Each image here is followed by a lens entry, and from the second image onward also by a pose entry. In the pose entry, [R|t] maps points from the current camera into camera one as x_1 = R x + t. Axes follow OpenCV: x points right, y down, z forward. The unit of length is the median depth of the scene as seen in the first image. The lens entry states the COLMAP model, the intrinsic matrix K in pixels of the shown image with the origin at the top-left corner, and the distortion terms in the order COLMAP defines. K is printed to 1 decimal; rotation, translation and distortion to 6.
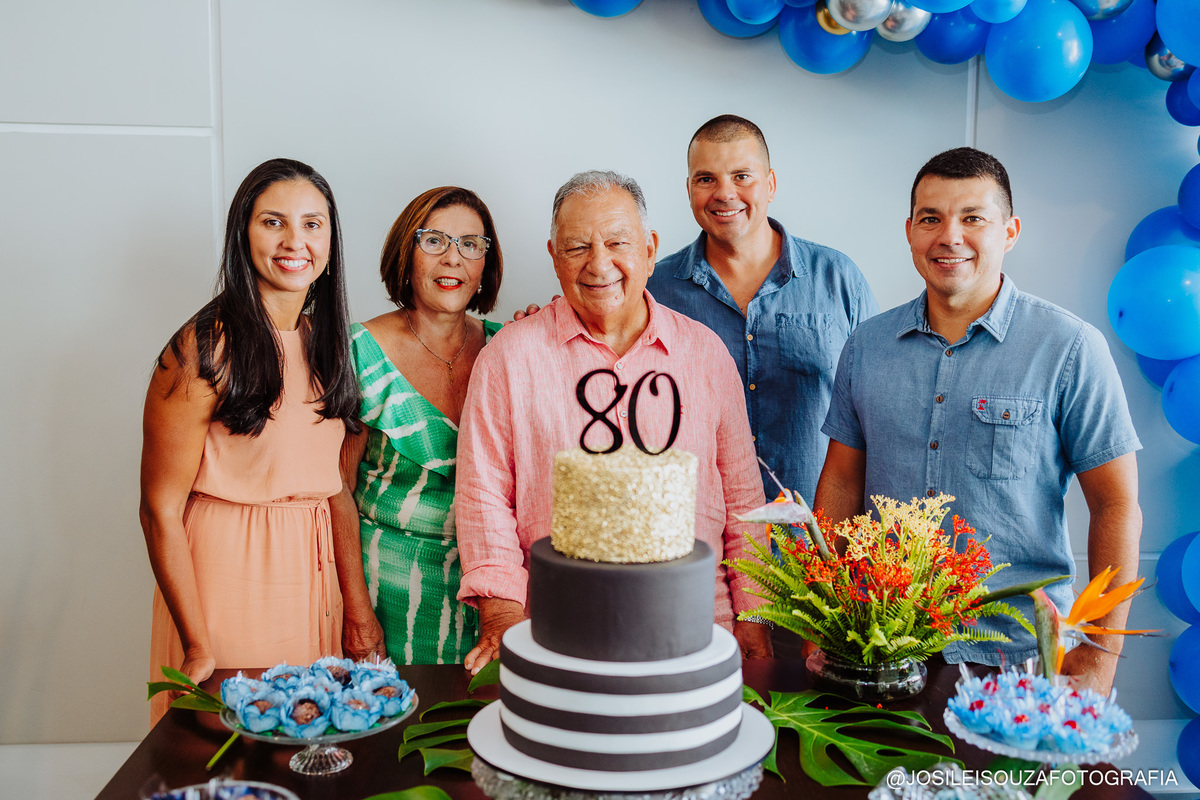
lens RADIAL K [[1245.5, 0, 600.0], [0, 1245.5, 400.0], [0, 0, 1]] dist [0.022927, 0.002625]
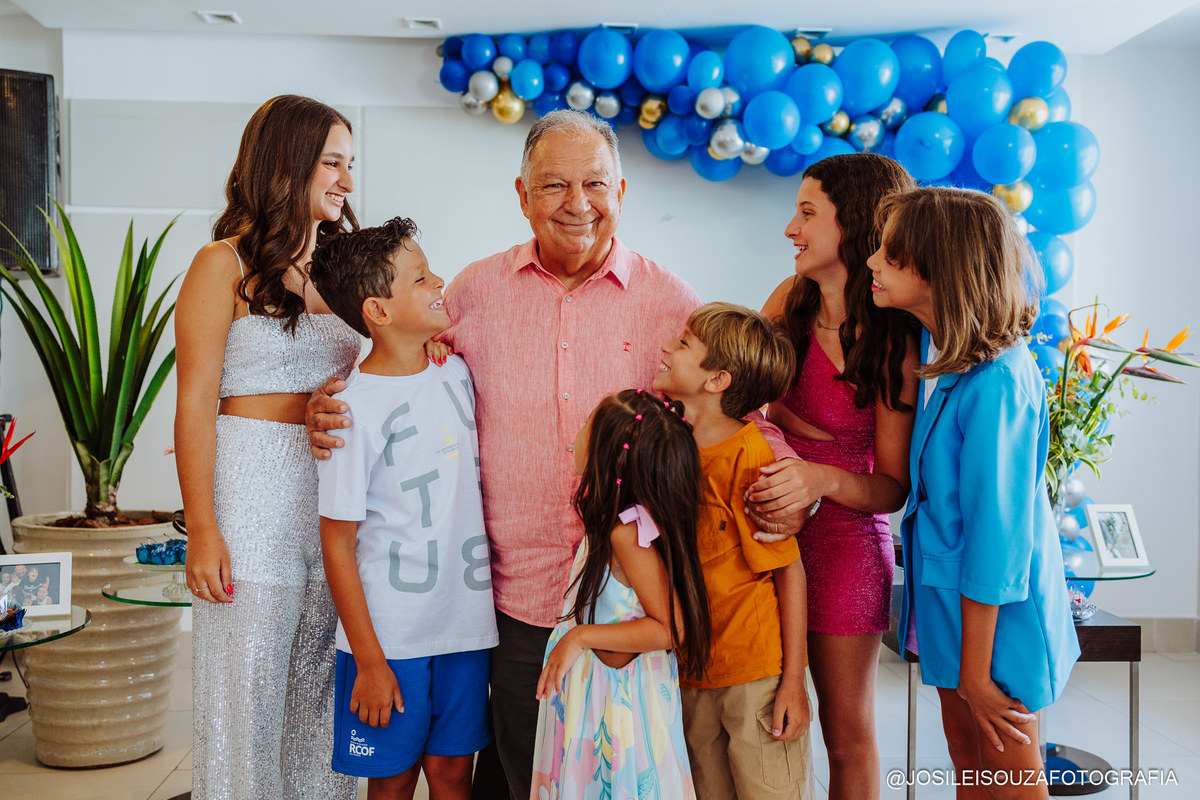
lens RADIAL K [[1245.5, 0, 600.0], [0, 1245.5, 400.0], [0, 0, 1]] dist [0.022927, 0.002625]
pose [[0.999994, 0.003397, -0.001121, 0.034120], [-0.003474, 0.996918, -0.078373, 0.265444], [0.000852, 0.078377, 0.996923, -1.050968]]
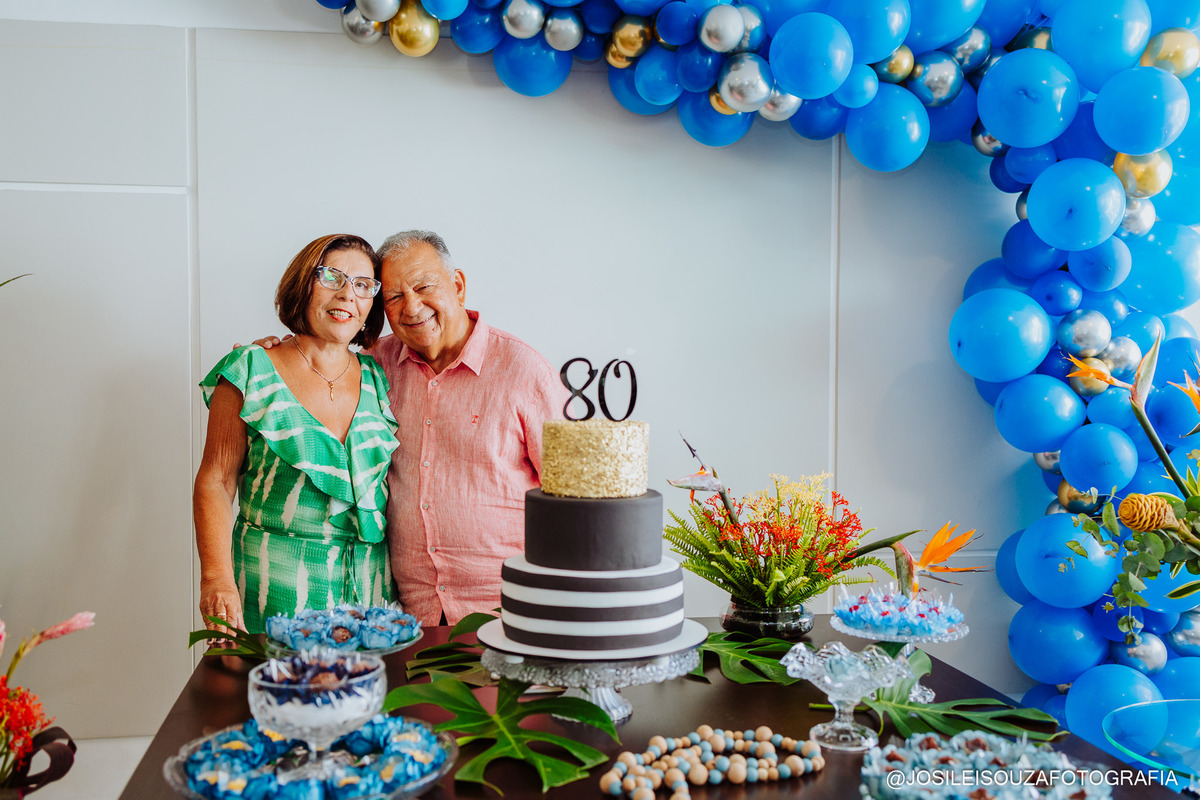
lens RADIAL K [[1274.8, 0, 594.9], [0, 1274.8, 397.9], [0, 0, 1]] dist [0.015229, 0.004807]
pose [[0.994707, -0.006492, 0.102546, -0.095377], [0.012661, 0.998140, -0.059628, 0.078172], [-0.101968, 0.060611, 0.992939, -0.288850]]
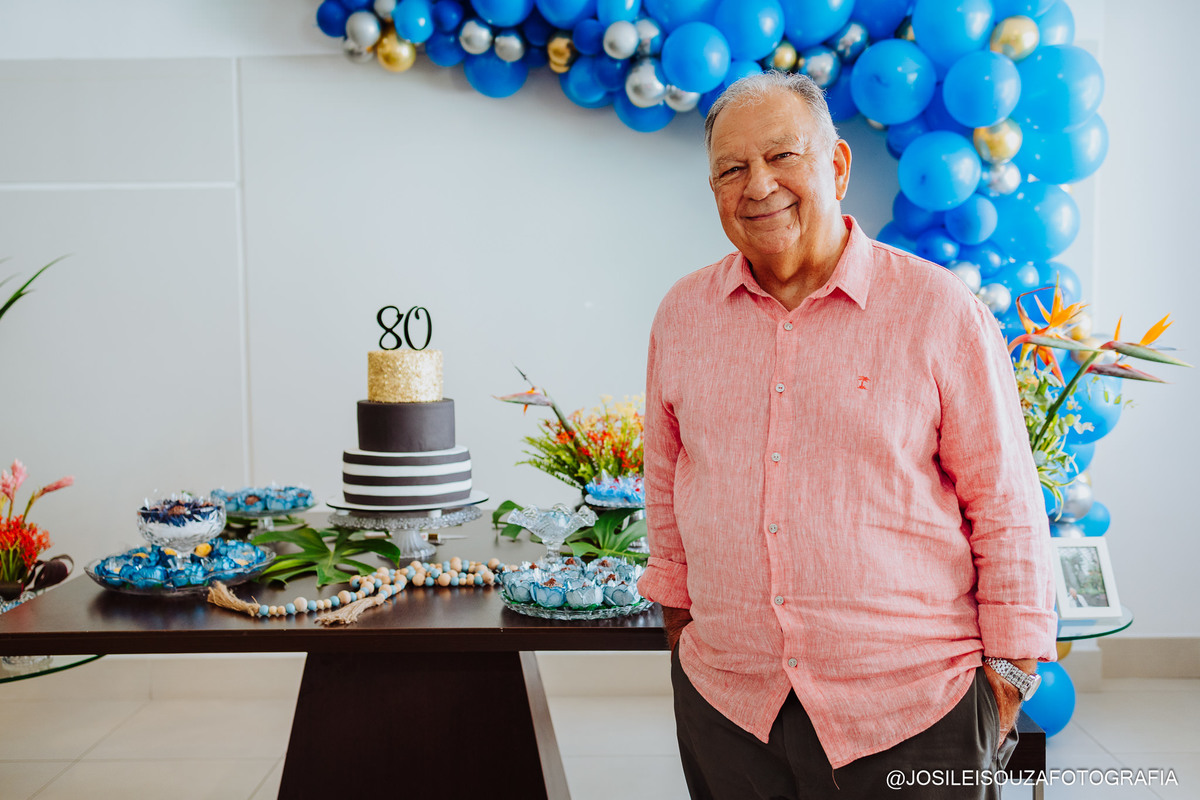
lens RADIAL K [[1310.8, 0, 600.0], [0, 1310.8, 400.0], [0, 0, 1]] dist [0.015668, 0.021156]
pose [[0.995881, -0.013150, -0.089715, 0.392170], [0.010313, 0.999434, -0.032021, 0.146801], [0.090085, 0.030964, 0.995453, -0.770202]]
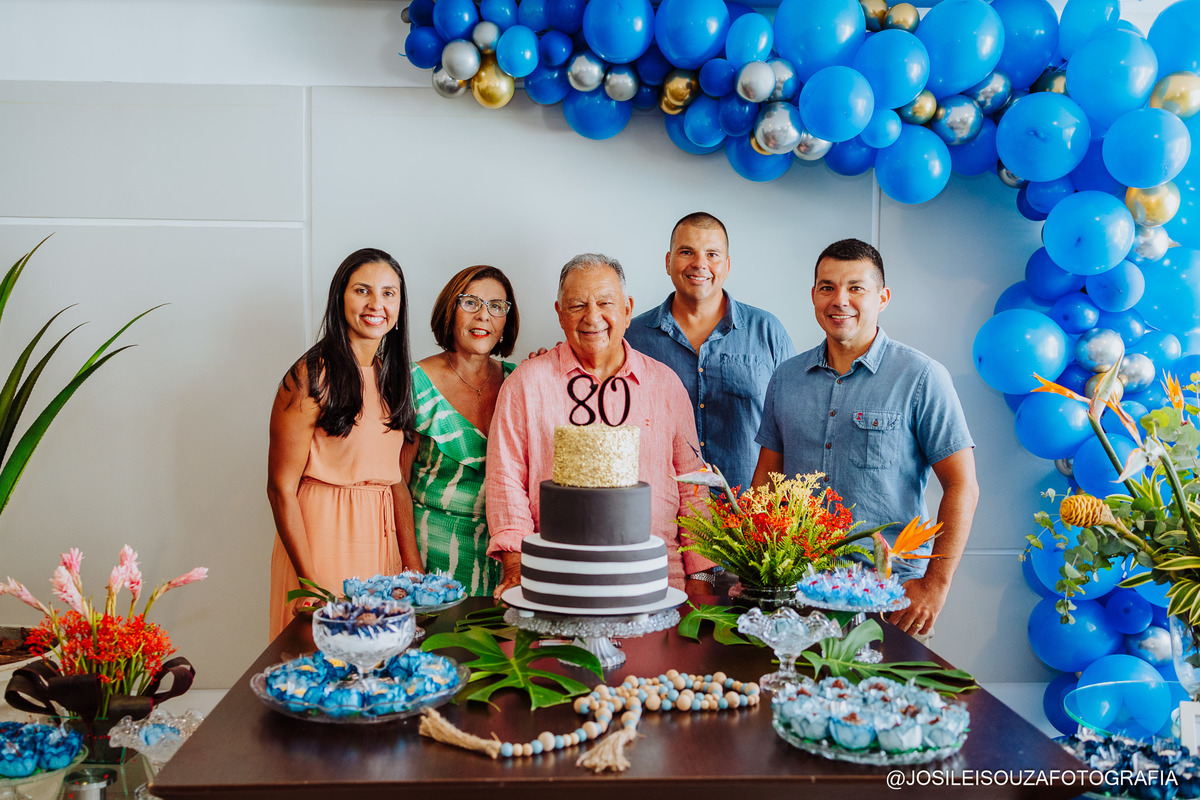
lens RADIAL K [[1295.0, 0, 588.0], [0, 1295.0, 404.4], [0, 0, 1]] dist [0.020729, 0.001234]
pose [[0.999837, 0.002941, -0.017788, 0.030473], [-0.003954, 0.998357, -0.057164, 0.088542], [0.017590, 0.057225, 0.998206, -0.577793]]
